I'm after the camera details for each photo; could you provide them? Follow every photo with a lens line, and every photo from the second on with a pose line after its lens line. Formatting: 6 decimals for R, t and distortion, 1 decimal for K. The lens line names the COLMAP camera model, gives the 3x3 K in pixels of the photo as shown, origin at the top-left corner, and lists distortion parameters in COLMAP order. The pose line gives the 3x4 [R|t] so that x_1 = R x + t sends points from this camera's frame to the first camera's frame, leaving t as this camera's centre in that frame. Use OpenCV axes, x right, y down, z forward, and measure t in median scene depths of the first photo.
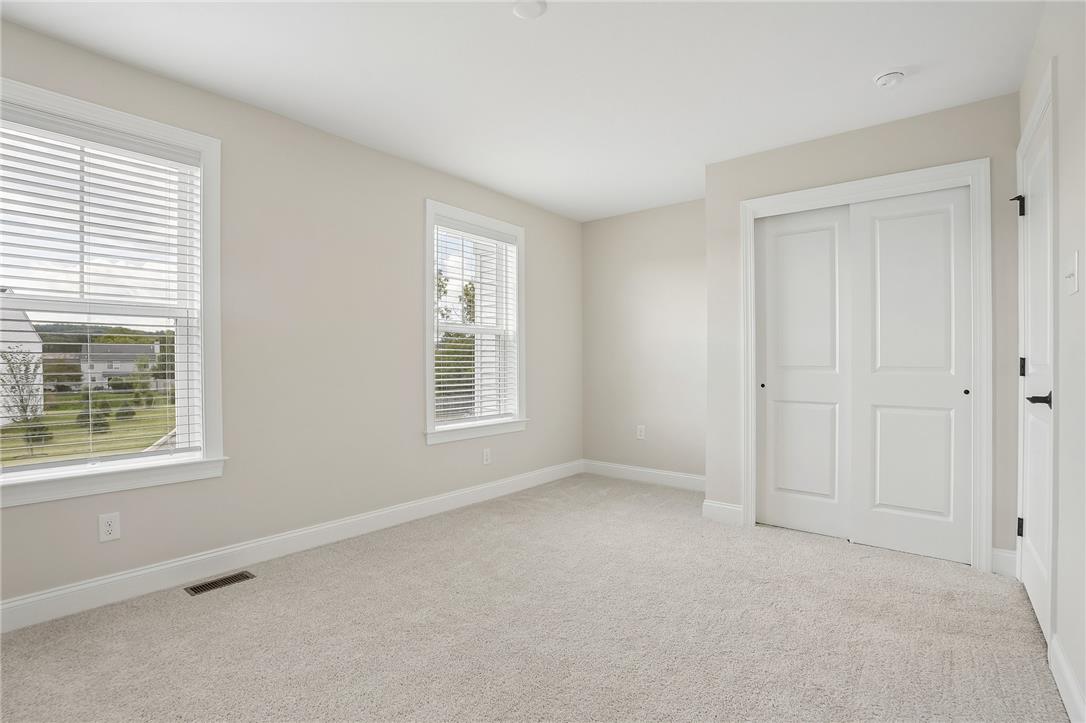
lens RADIAL K [[520.0, 0, 523.4], [0, 520.0, 370.7], [0, 0, 1]] dist [-0.015429, 0.001313]
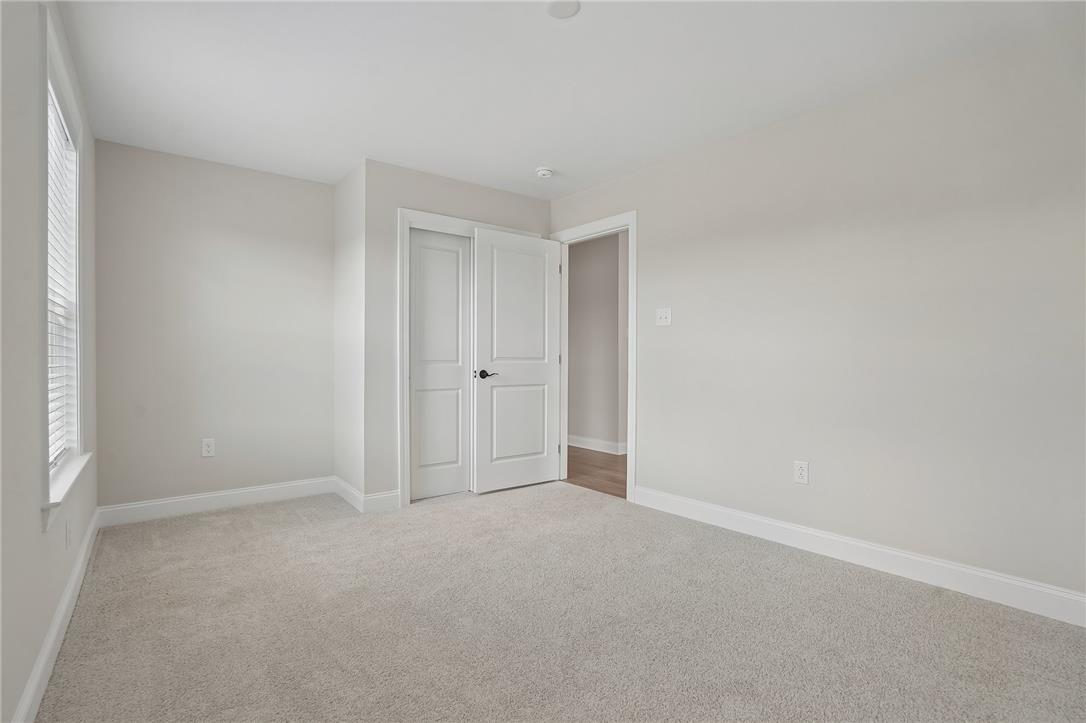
lens RADIAL K [[520.0, 0, 537.2], [0, 520.0, 357.1], [0, 0, 1]] dist [-0.015429, 0.001313]
pose [[0.220715, 0.002177, 0.975336, -0.583850], [0.018988, 0.999798, -0.006529, -0.001672], [-0.975153, 0.019961, 0.220629, 0.493727]]
